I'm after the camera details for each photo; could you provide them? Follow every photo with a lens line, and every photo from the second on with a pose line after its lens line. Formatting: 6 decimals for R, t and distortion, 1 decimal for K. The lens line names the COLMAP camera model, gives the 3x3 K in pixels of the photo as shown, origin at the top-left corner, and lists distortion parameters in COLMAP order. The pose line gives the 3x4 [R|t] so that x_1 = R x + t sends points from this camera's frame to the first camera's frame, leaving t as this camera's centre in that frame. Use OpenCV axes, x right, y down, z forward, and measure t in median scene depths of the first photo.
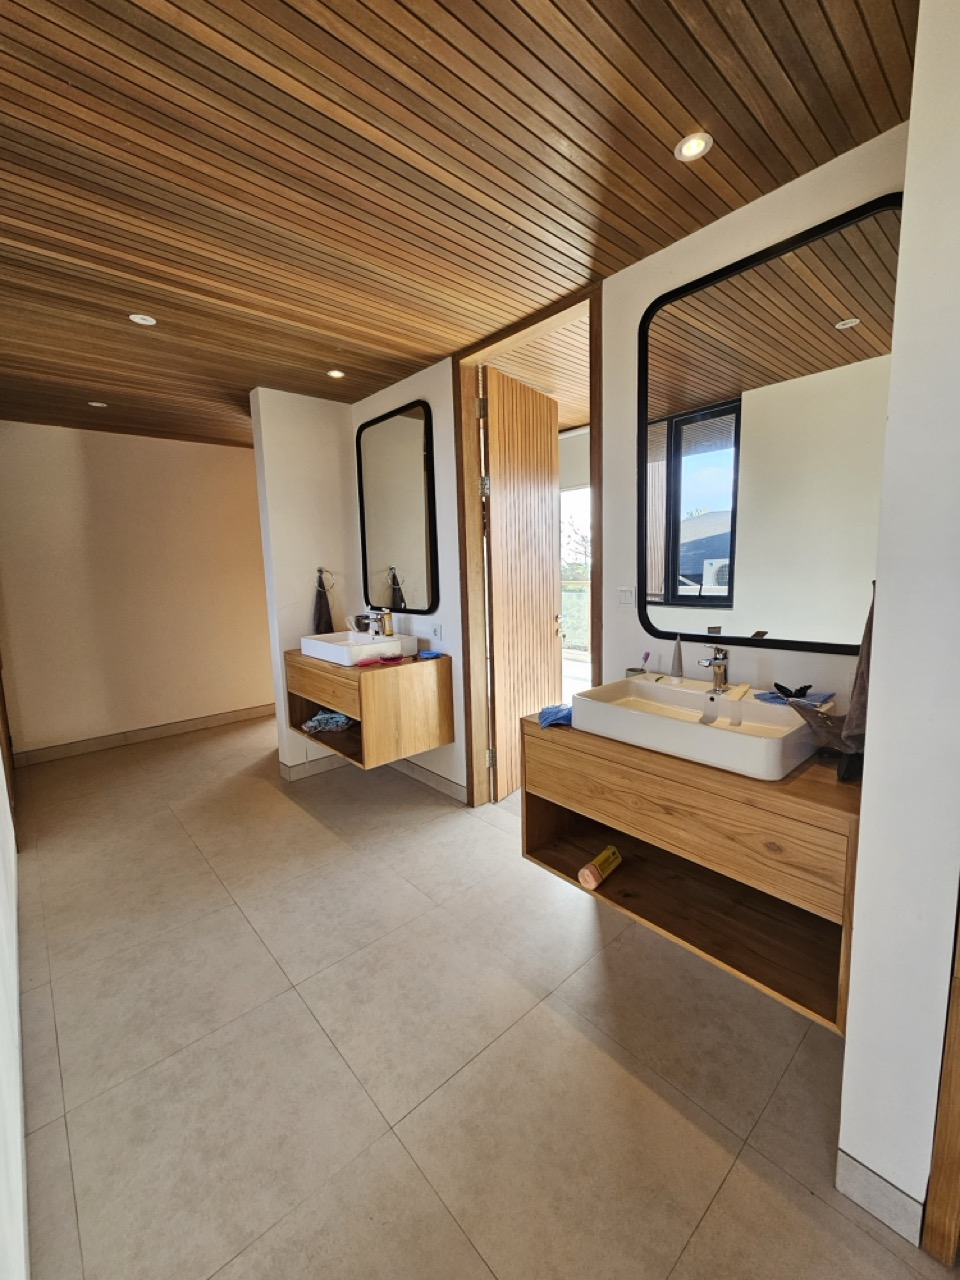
lens RADIAL K [[522.6, 0, 477.5], [0, 522.6, 639.1], [0, 0, 1]] dist [-0.002141, -0.000431]
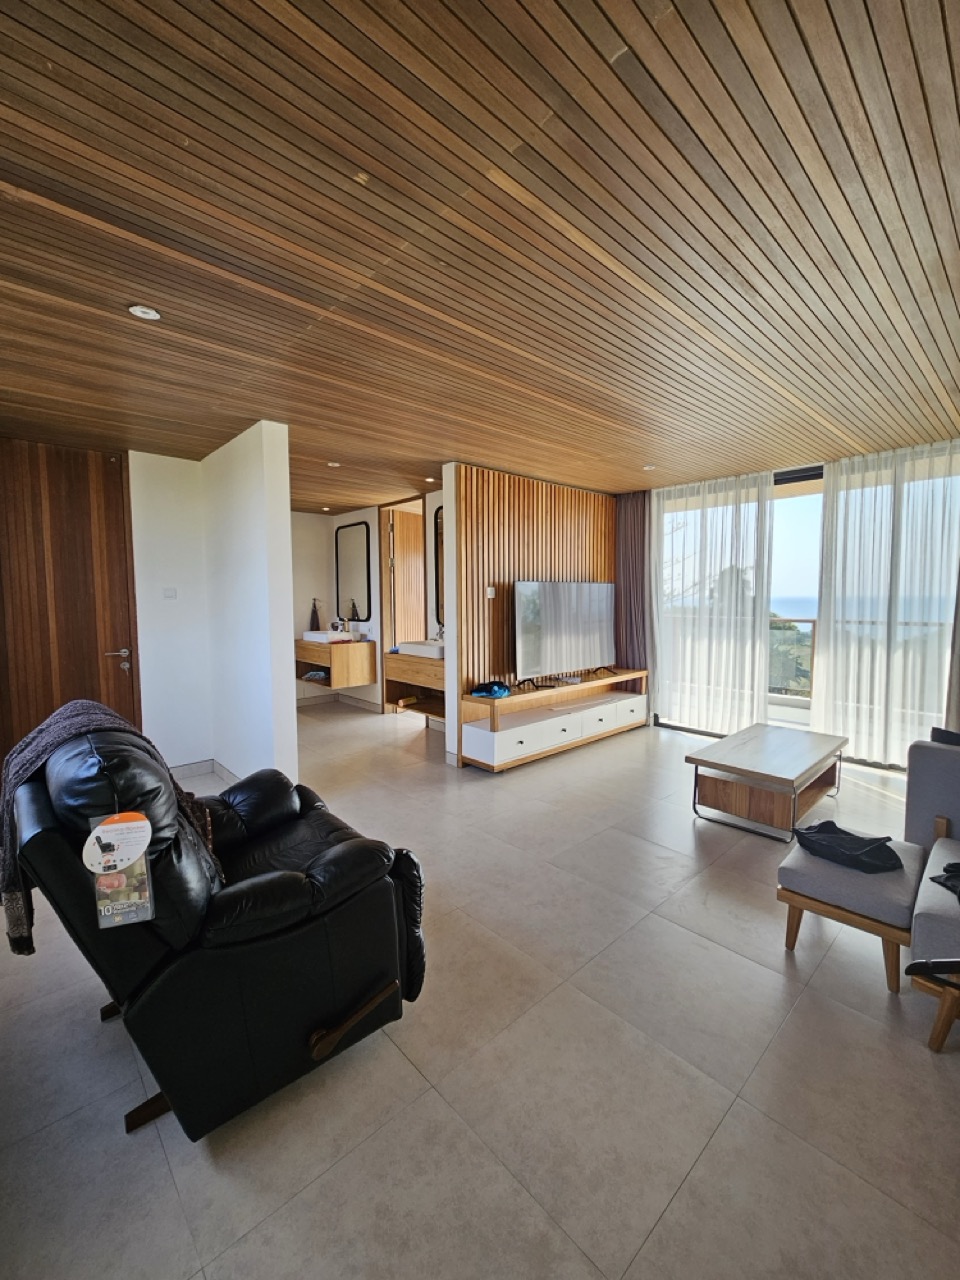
lens RADIAL K [[522.6, 0, 471.2], [0, 522.6, 646.9], [0, 0, 1]] dist [-0.002141, -0.000431]
pose [[0.999654, 0.024238, 0.010196, 0.302849], [-0.023733, 0.998612, -0.047029, 0.140098], [-0.011322, 0.046771, 0.998841, -1.067072]]
